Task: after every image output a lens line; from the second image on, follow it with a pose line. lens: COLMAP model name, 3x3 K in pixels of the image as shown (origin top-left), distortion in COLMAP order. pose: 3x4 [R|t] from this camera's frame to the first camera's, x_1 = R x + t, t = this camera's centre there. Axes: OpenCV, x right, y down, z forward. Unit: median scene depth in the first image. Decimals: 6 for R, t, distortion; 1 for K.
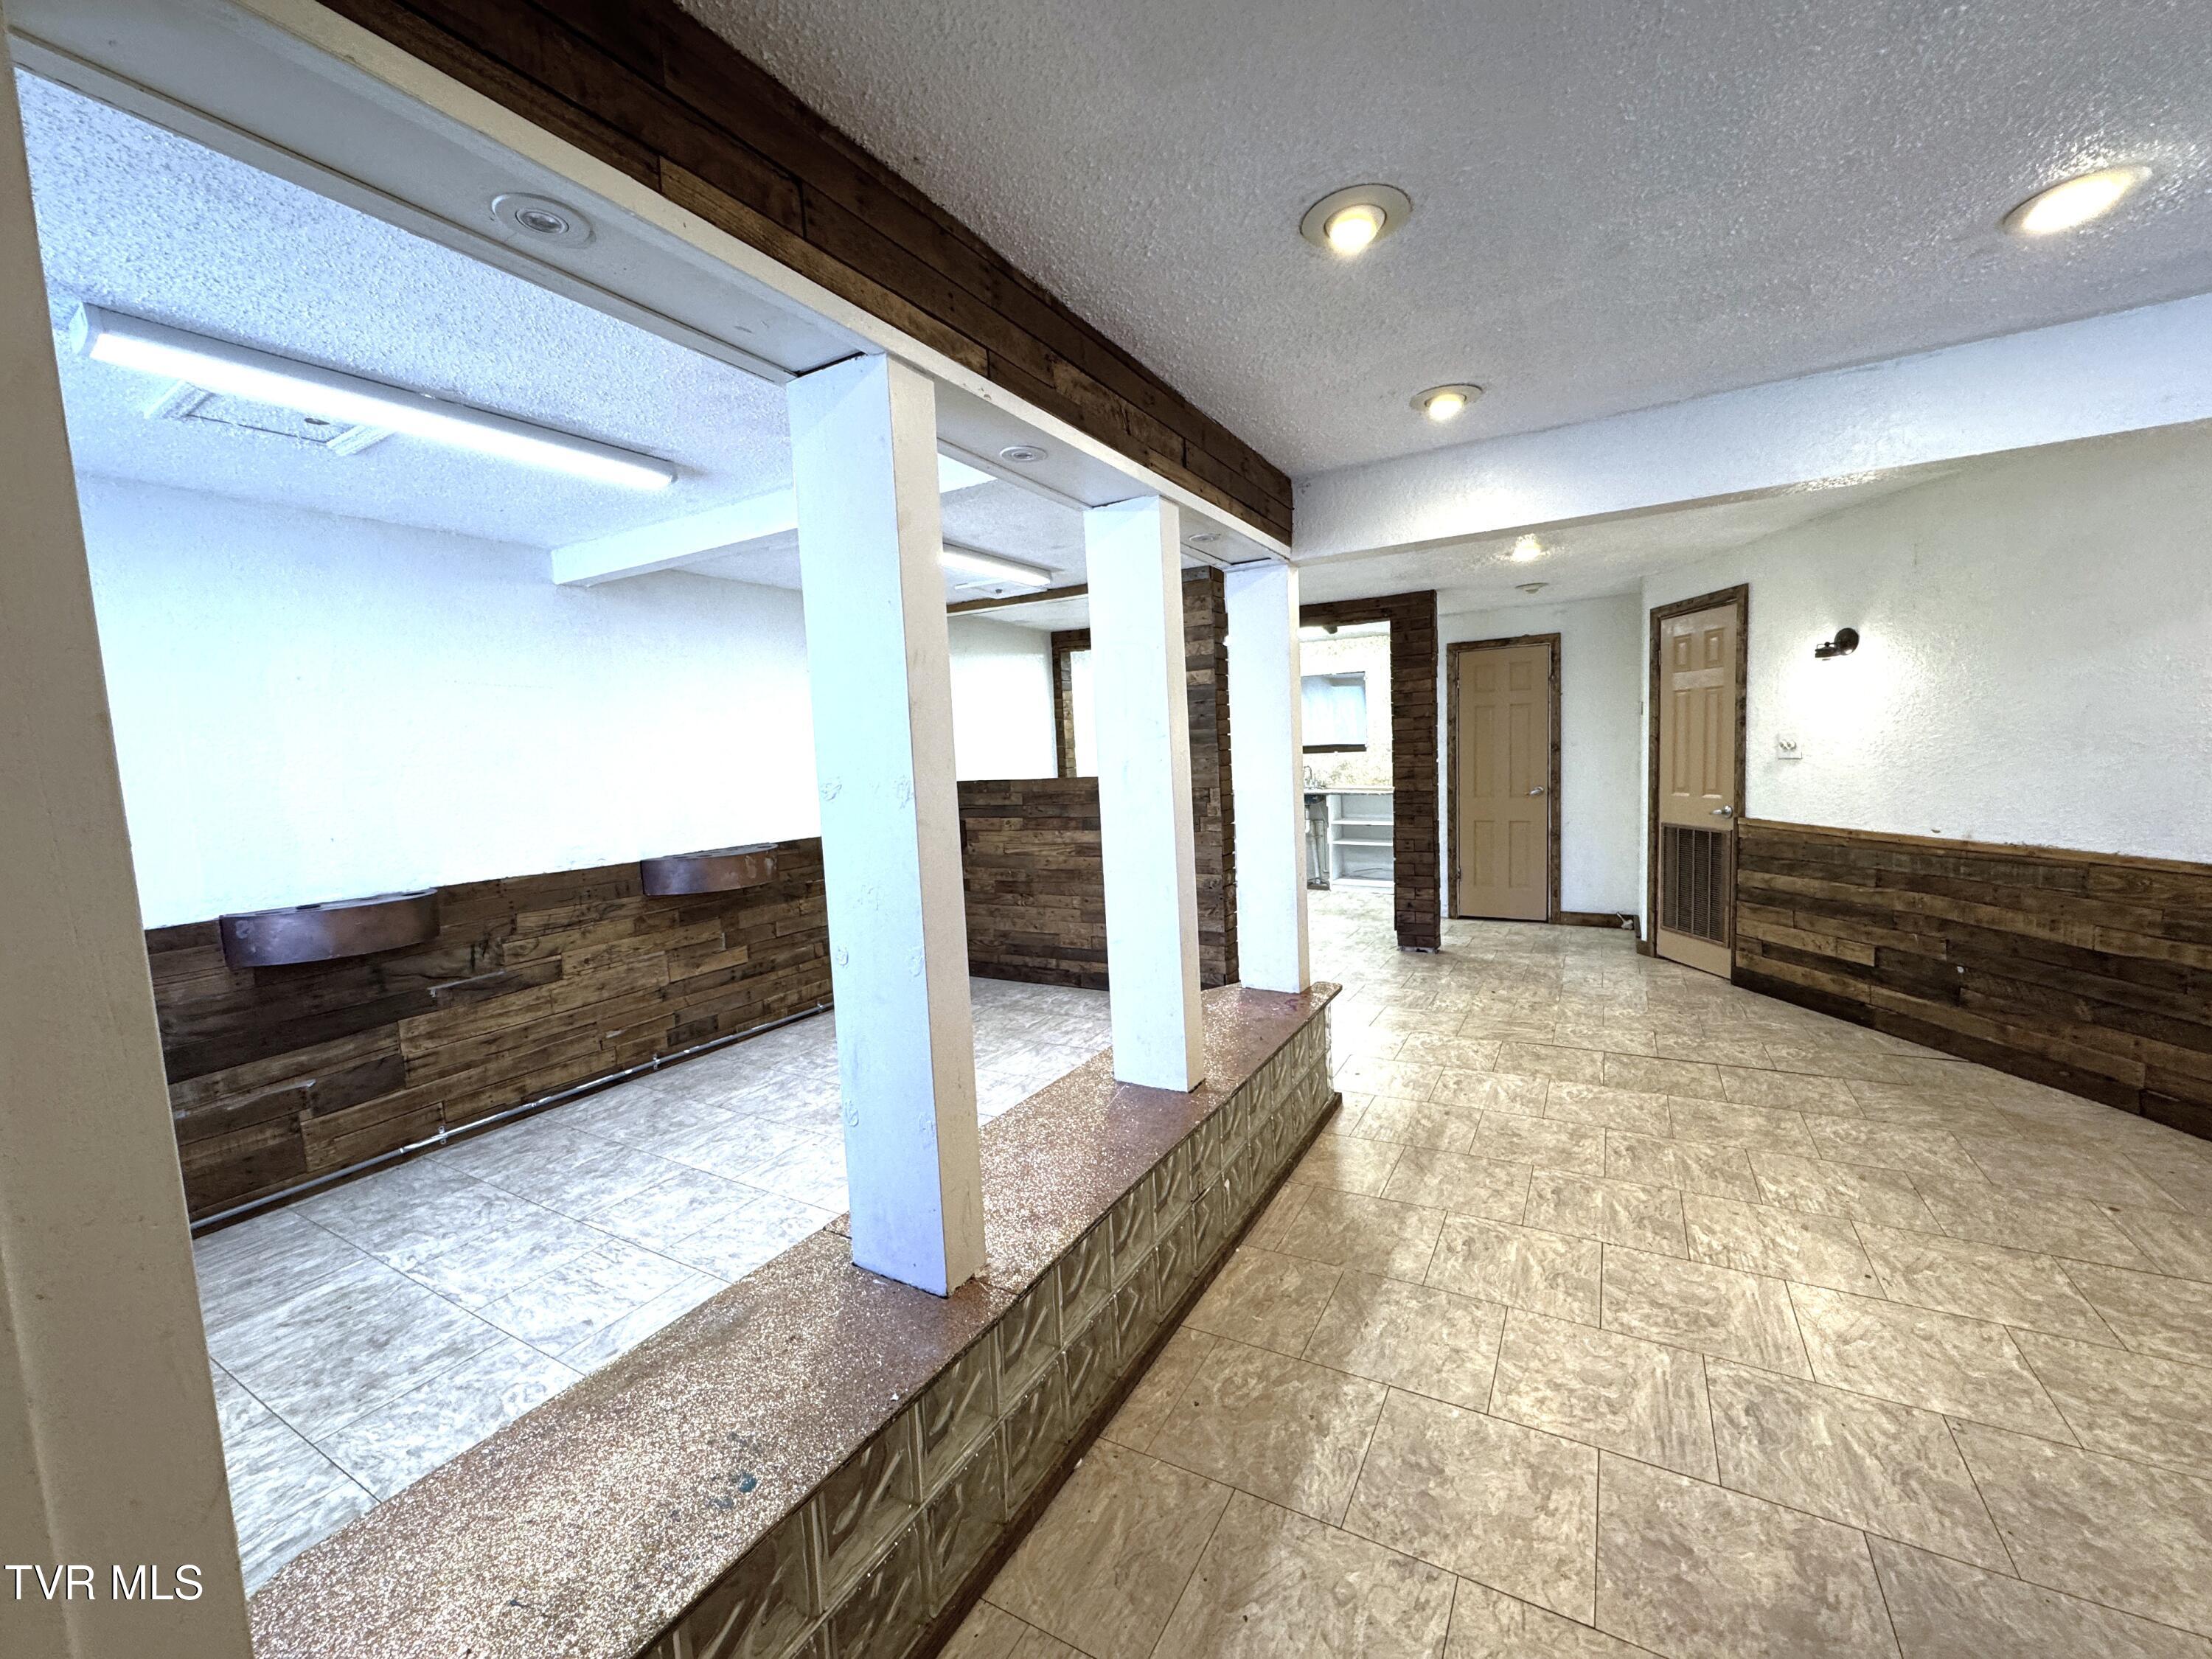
lens RADIAL K [[878.2, 0, 1103.7], [0, 878.2, 829.0], [0, 0, 1]] dist [-0.003672, 0.000416]
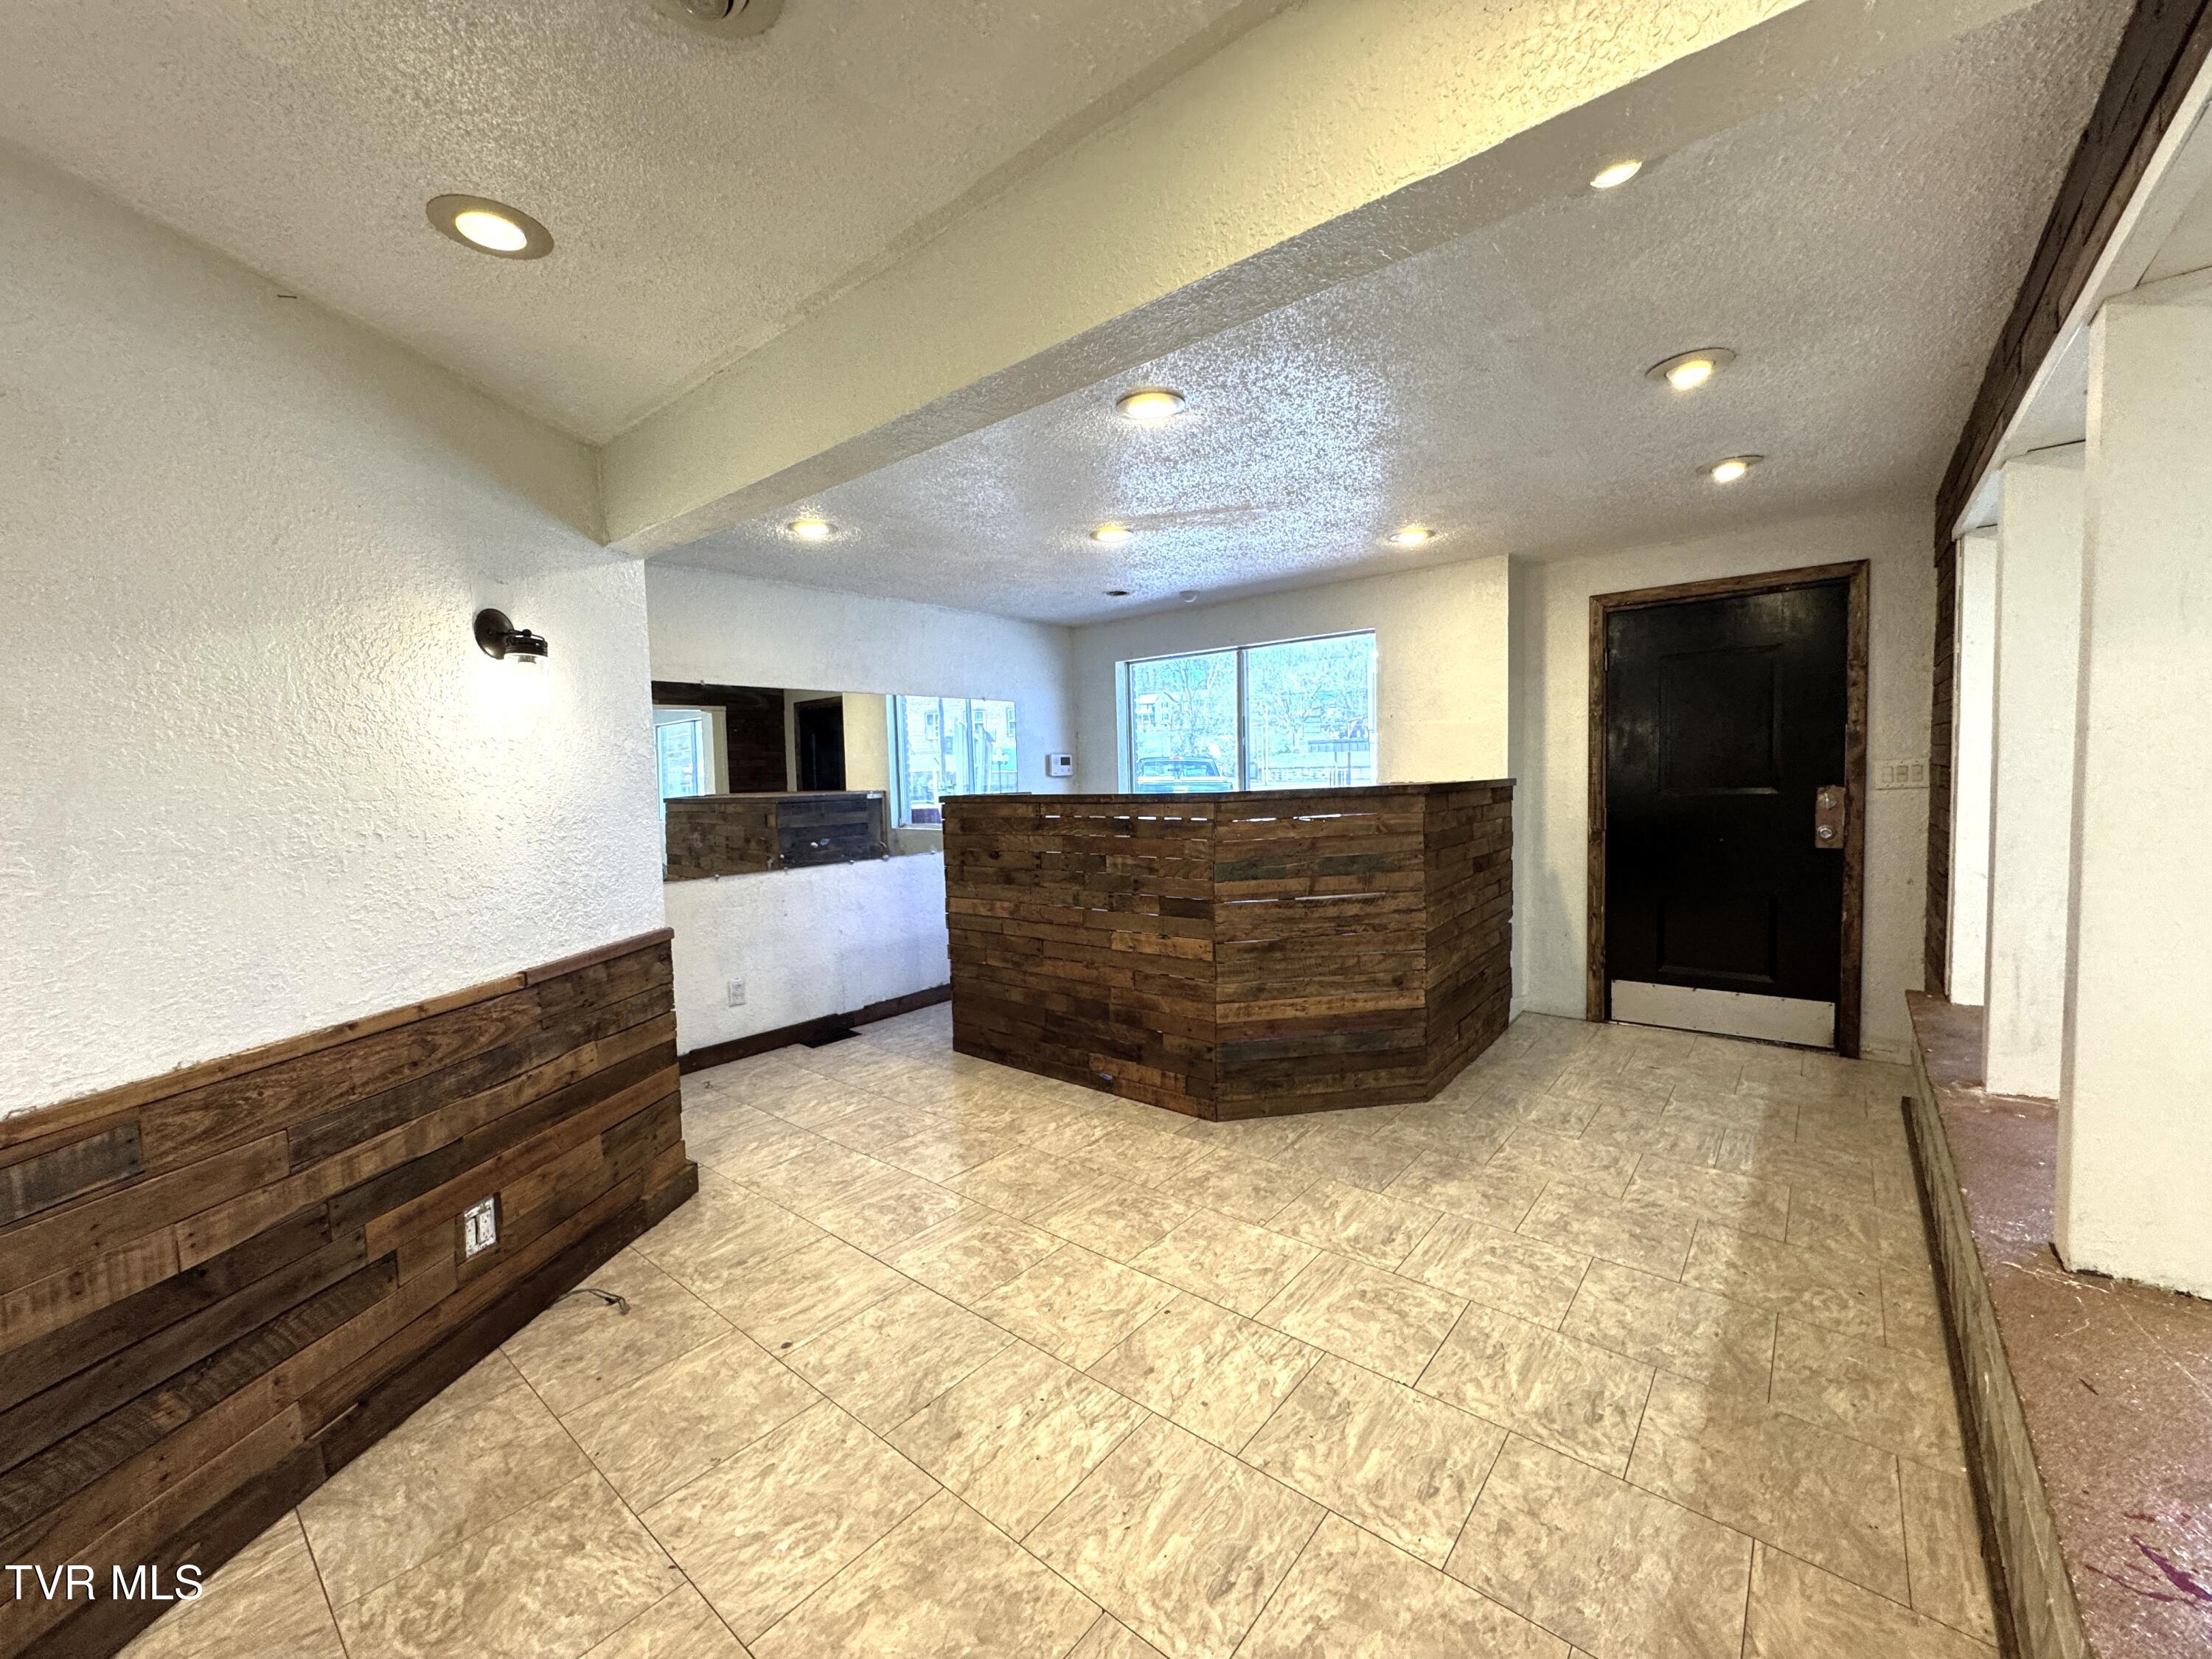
lens RADIAL K [[878.2, 0, 1104.4], [0, 878.2, 829.9], [0, 0, 1]] dist [-0.003672, 0.000416]
pose [[-0.982697, 0.067586, 0.172450, 0.437646], [0.092911, 0.985310, 0.143289, -0.106310], [-0.160233, 0.156832, -0.974541, 1.130817]]
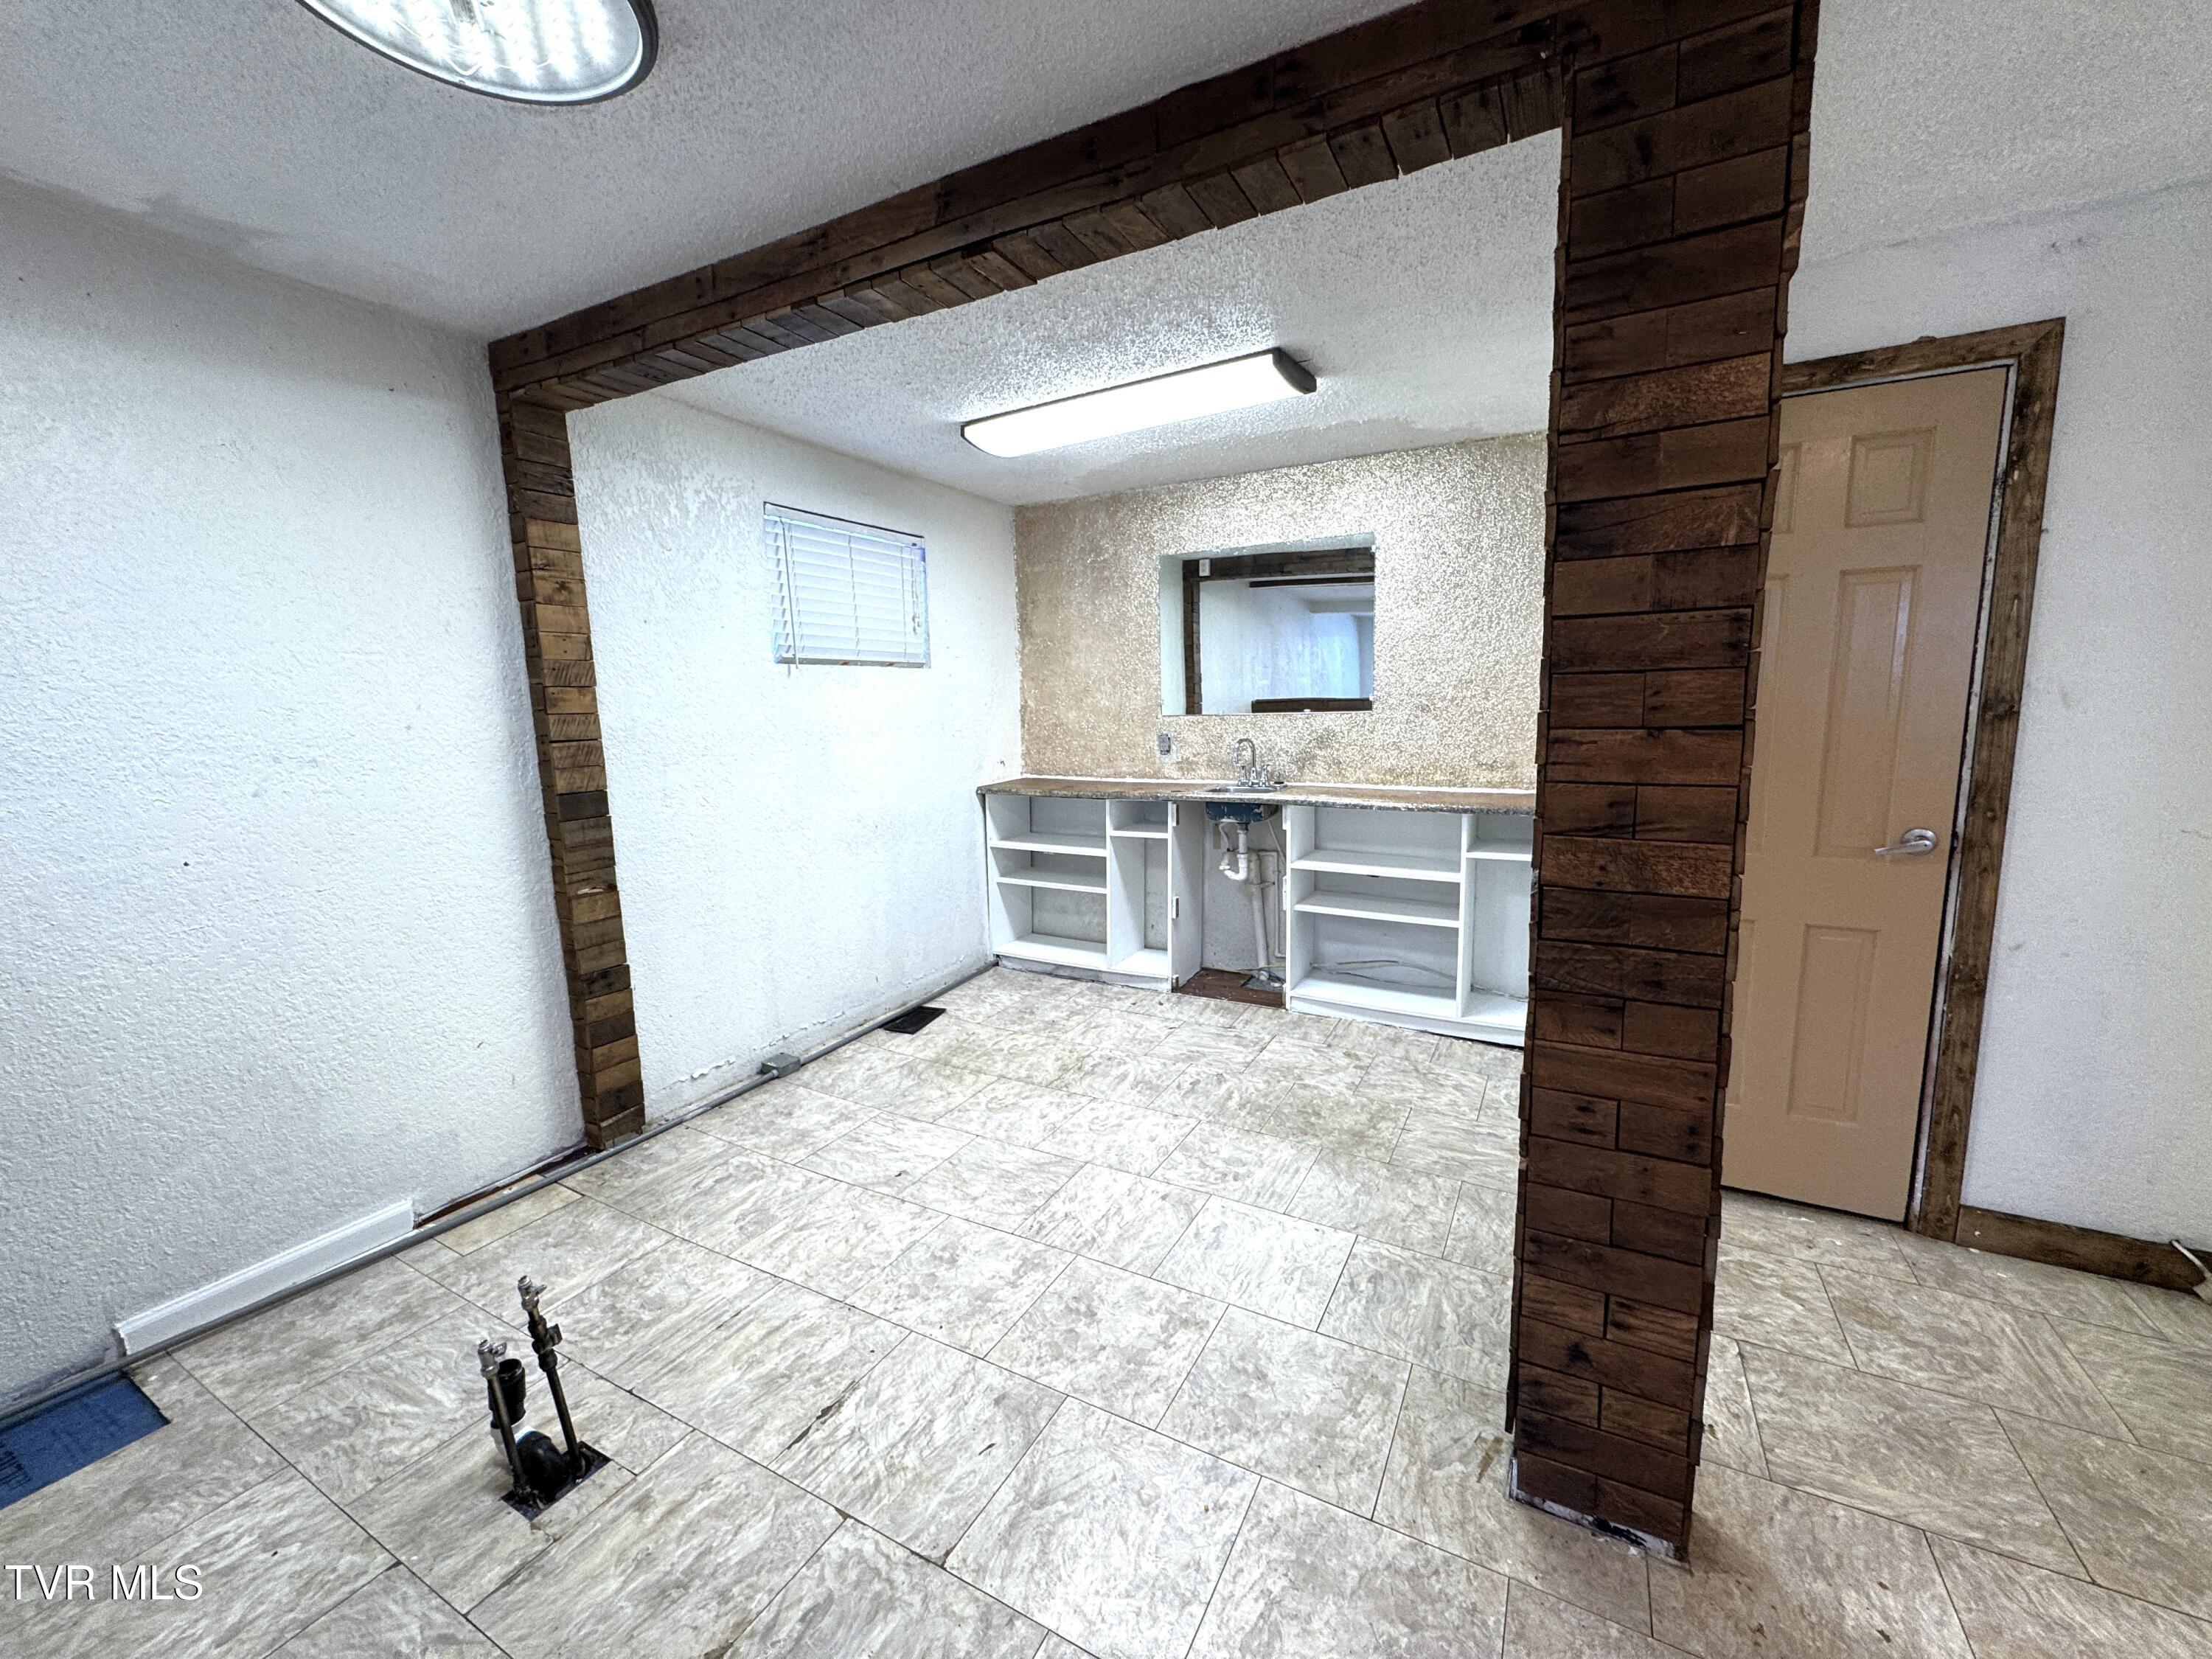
lens RADIAL K [[878.2, 0, 1101.0], [0, 878.2, 829.2], [0, 0, 1]] dist [-0.003672, 0.000416]
pose [[0.999668, 0.013095, 0.022208, 0.332540], [-0.014172, 0.998696, 0.049053, -0.105774], [-0.021536, -0.049351, 0.998549, 1.215687]]
